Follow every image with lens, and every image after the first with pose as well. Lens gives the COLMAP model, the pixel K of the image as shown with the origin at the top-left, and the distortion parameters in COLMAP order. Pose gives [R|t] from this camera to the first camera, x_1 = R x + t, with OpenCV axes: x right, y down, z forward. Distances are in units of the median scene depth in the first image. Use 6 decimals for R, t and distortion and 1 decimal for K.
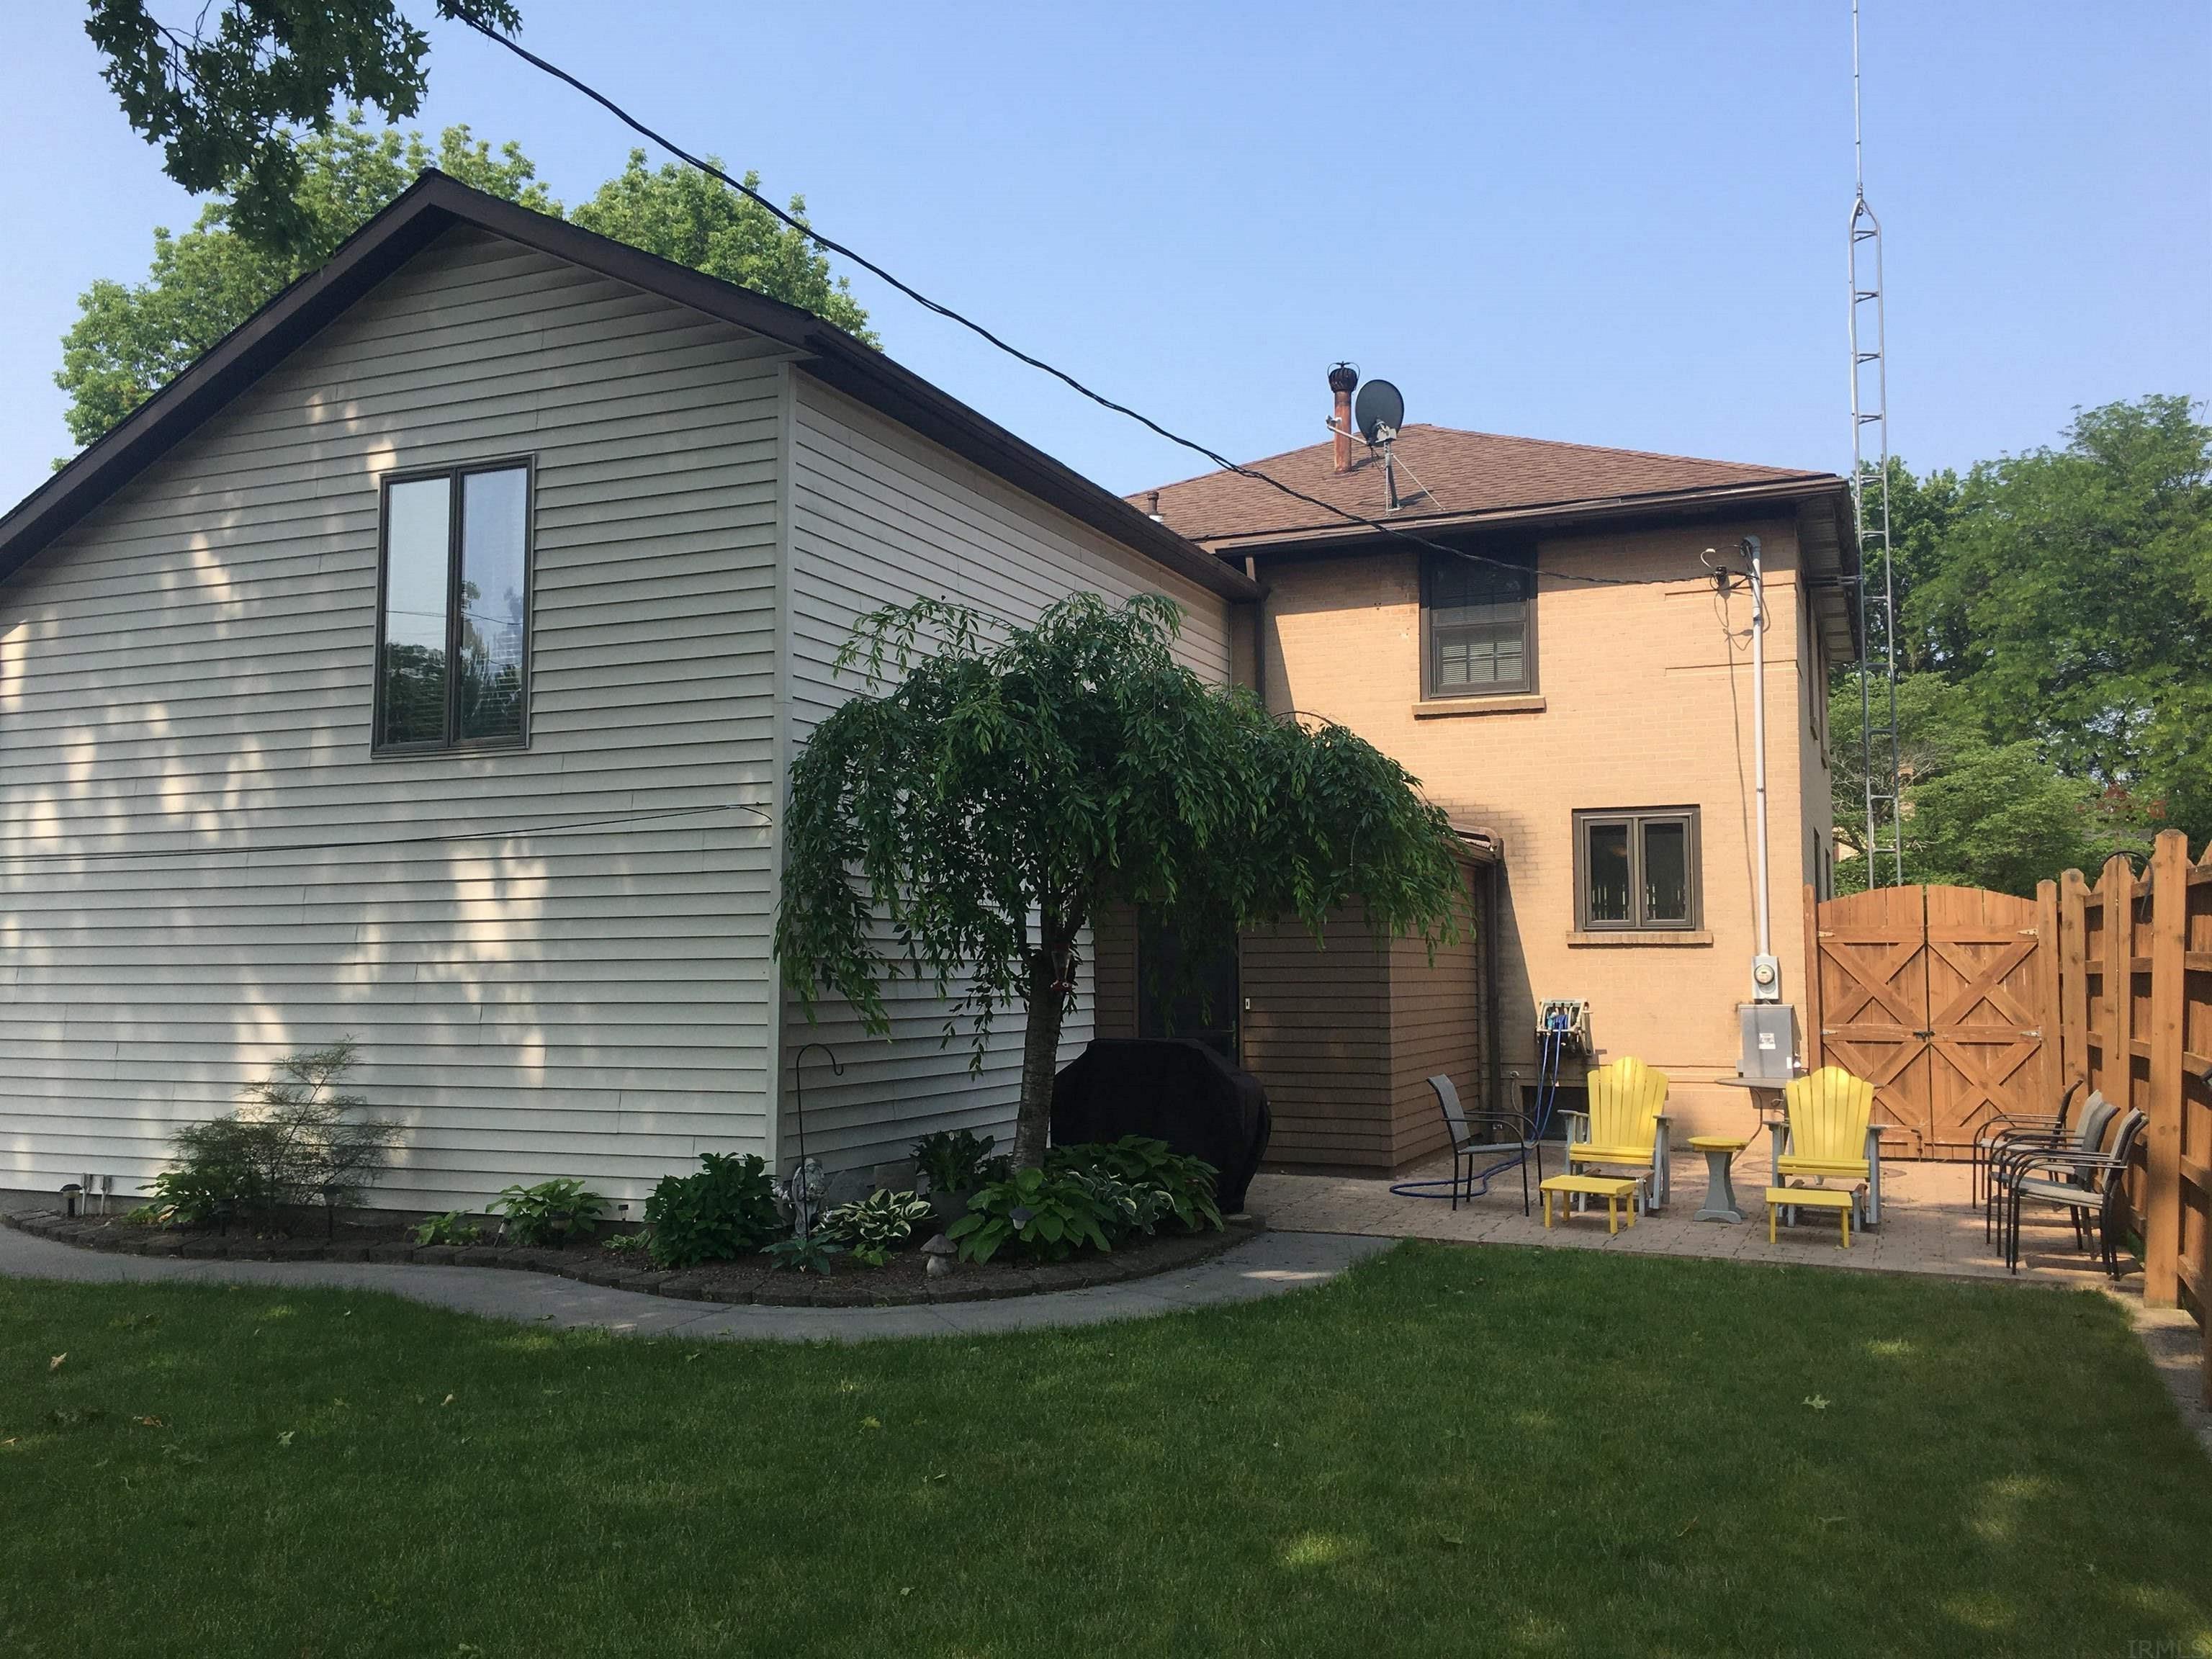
lens RADIAL K [[2026.4, 0, 1110.1], [0, 2026.4, 823.9], [0, 0, 1]] dist [0.151168, -0.207086]
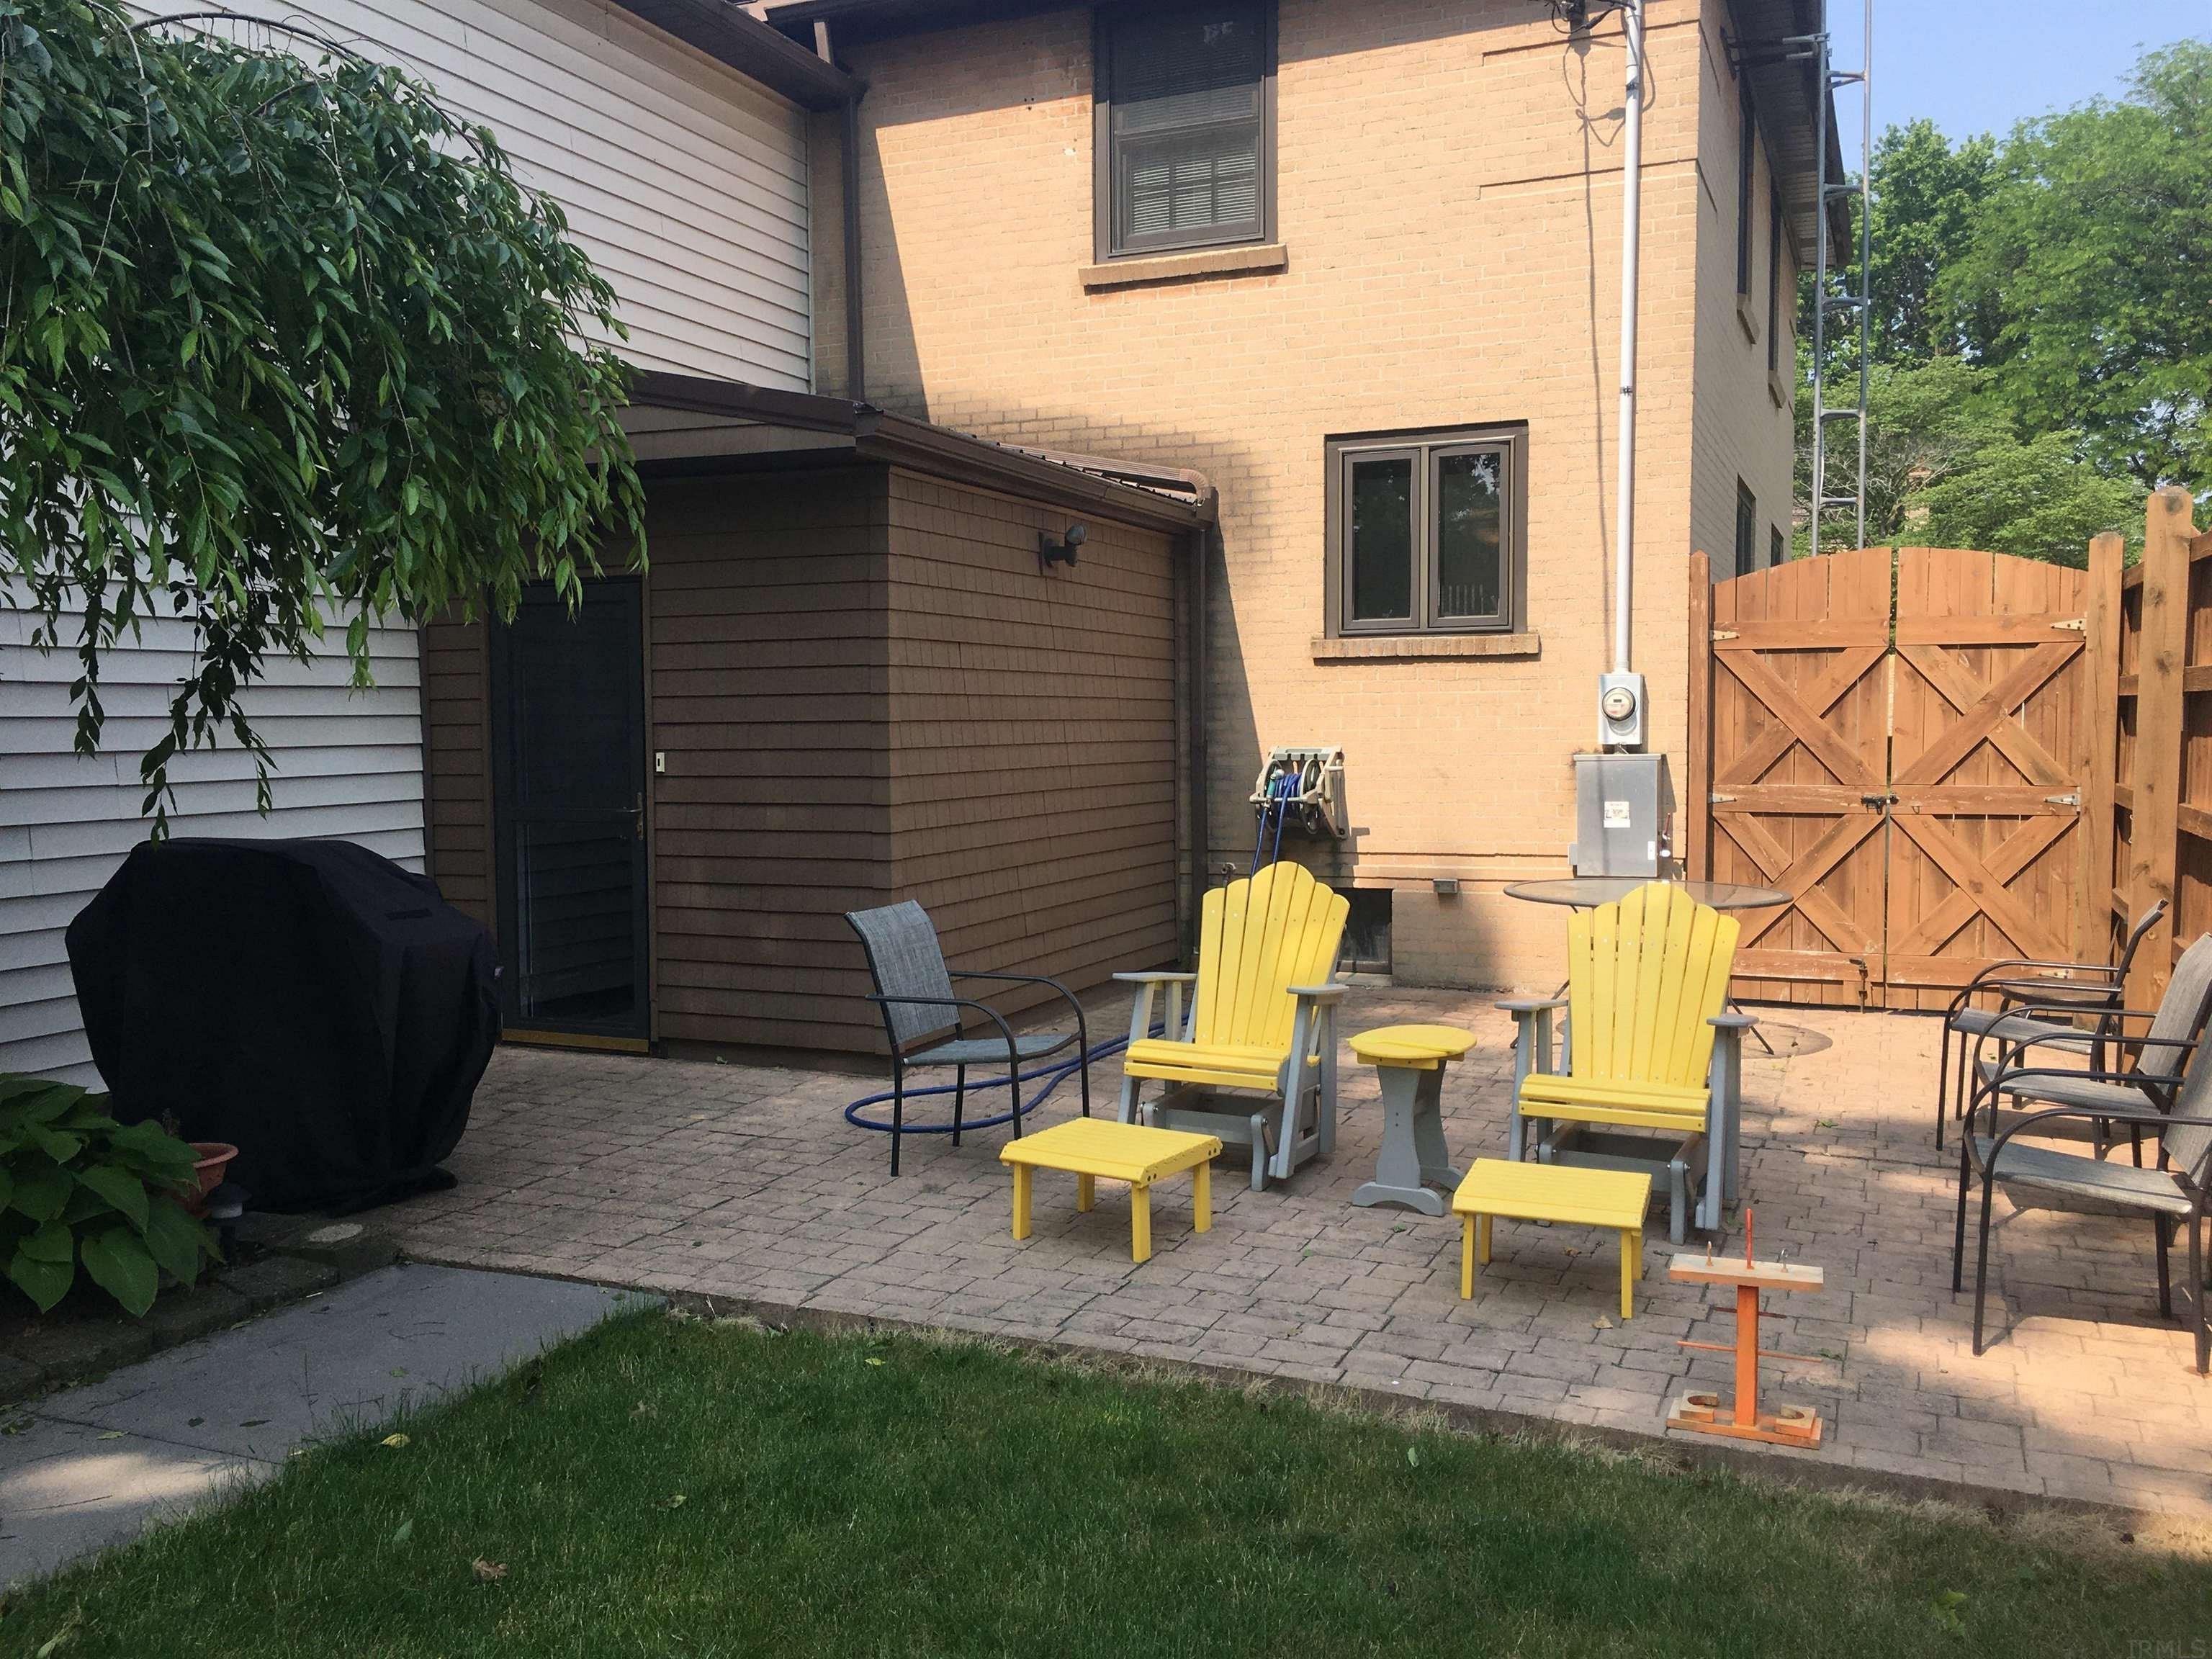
lens RADIAL K [[1911.7, 0, 1102.8], [0, 1911.7, 823.7], [0, 0, 1]] dist [0.099899, -0.144034]
pose [[0.999449, -0.002224, -0.033126, 0.180095], [0.006463, 0.991699, 0.128415, 0.033758], [0.032566, -0.128558, 0.991167, 0.419685]]
